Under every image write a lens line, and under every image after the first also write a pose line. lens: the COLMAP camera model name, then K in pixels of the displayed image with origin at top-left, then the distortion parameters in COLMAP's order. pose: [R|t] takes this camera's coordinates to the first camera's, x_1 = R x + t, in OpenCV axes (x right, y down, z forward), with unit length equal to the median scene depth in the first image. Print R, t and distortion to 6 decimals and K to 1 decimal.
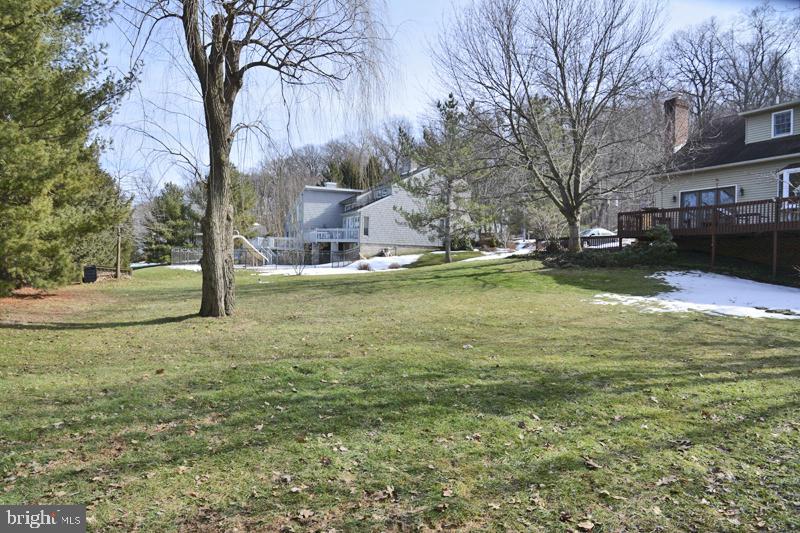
lens RADIAL K [[565.0, 0, 389.3], [0, 565.0, 278.4], [0, 0, 1]] dist [-0.128792, 0.074855]
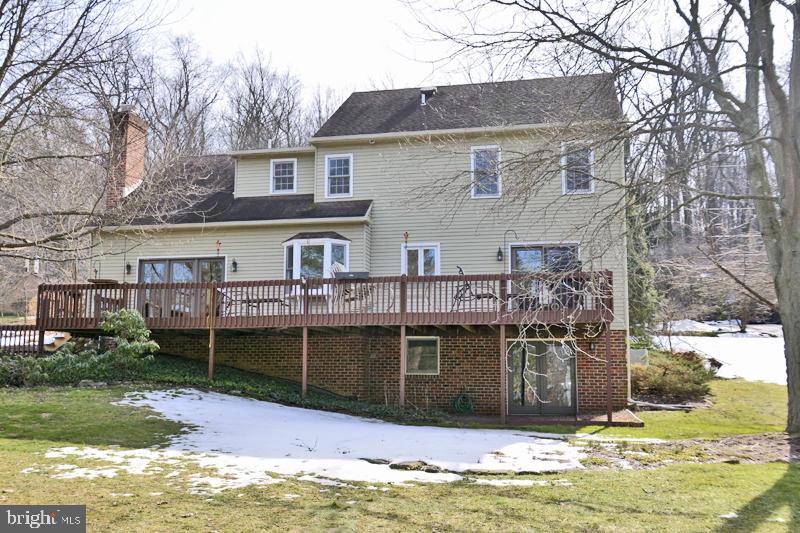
lens RADIAL K [[803.9, 0, 389.6], [0, 803.9, 277.8], [0, 0, 1]] dist [0.001666, 0.216020]
pose [[0.629319, 0.083980, 0.772597, 0.011350], [0.022235, 0.991792, -0.125917, -0.024845], [-0.776829, 0.096420, 0.622286, 0.348718]]
